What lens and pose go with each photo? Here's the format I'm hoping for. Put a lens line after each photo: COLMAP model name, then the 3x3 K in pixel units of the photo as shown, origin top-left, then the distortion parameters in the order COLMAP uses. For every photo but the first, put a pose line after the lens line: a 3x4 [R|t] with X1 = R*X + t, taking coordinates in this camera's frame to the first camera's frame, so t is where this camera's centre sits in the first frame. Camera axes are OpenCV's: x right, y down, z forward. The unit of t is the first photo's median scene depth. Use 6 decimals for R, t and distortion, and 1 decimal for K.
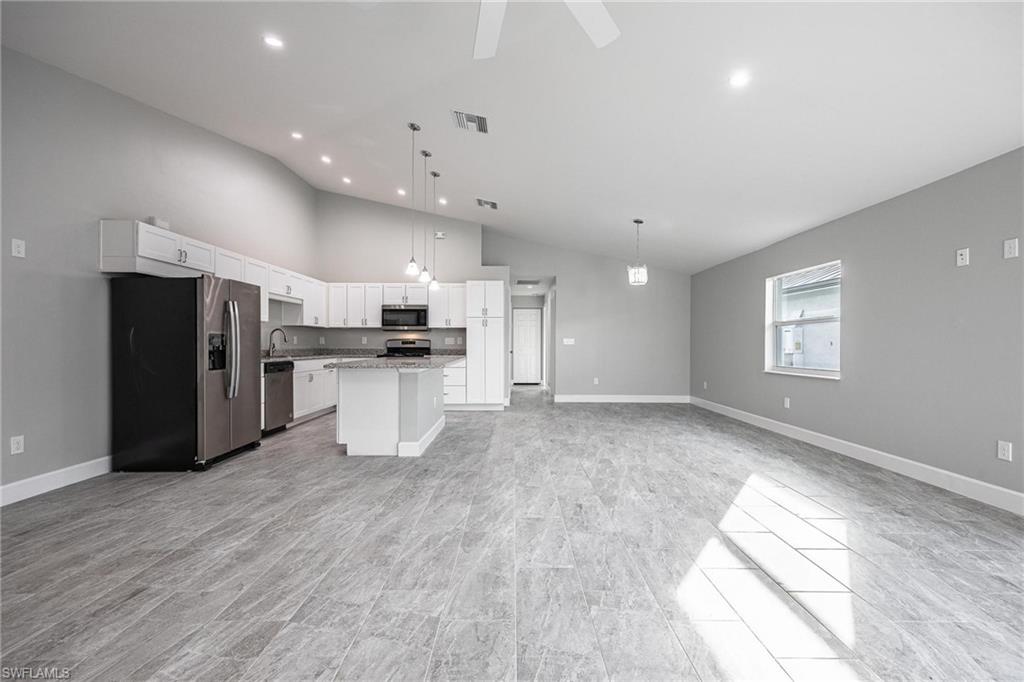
lens RADIAL K [[427.1, 0, 514.9], [0, 427.1, 343.9], [0, 0, 1]] dist [0.007390, 0.000214]
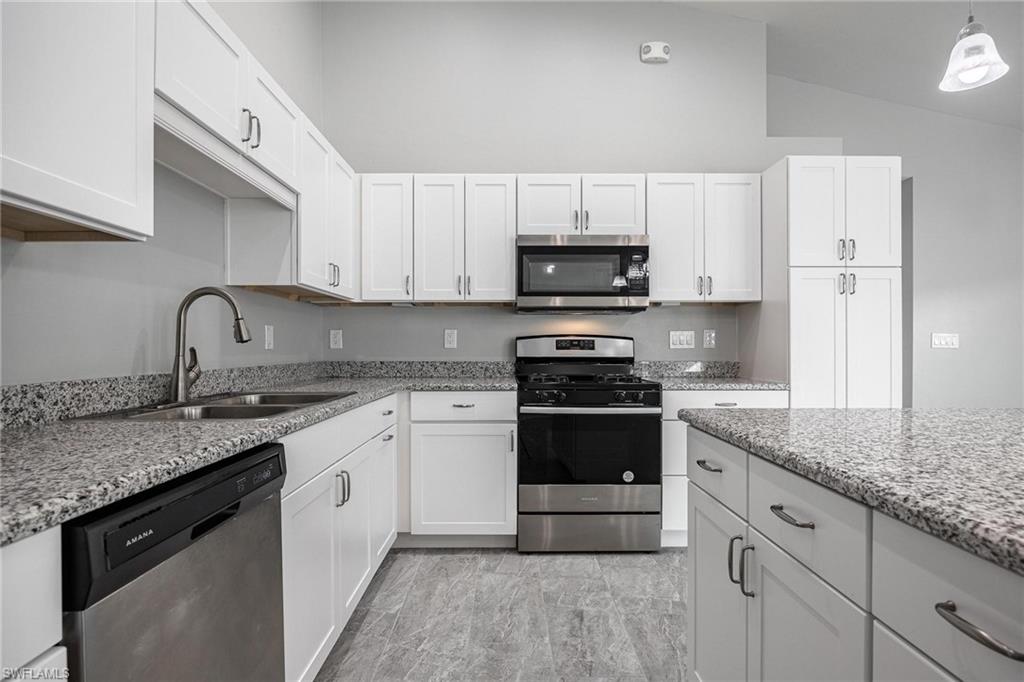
lens RADIAL K [[516.6, 0, 513.6], [0, 516.6, 348.0], [0, 0, 1]] dist [-0.005049, 0.000042]
pose [[0.999971, -0.002670, 0.007123, -0.401921], [0.002651, 0.999993, 0.002792, -0.001990], [-0.007130, -0.002773, 0.999971, 0.741366]]
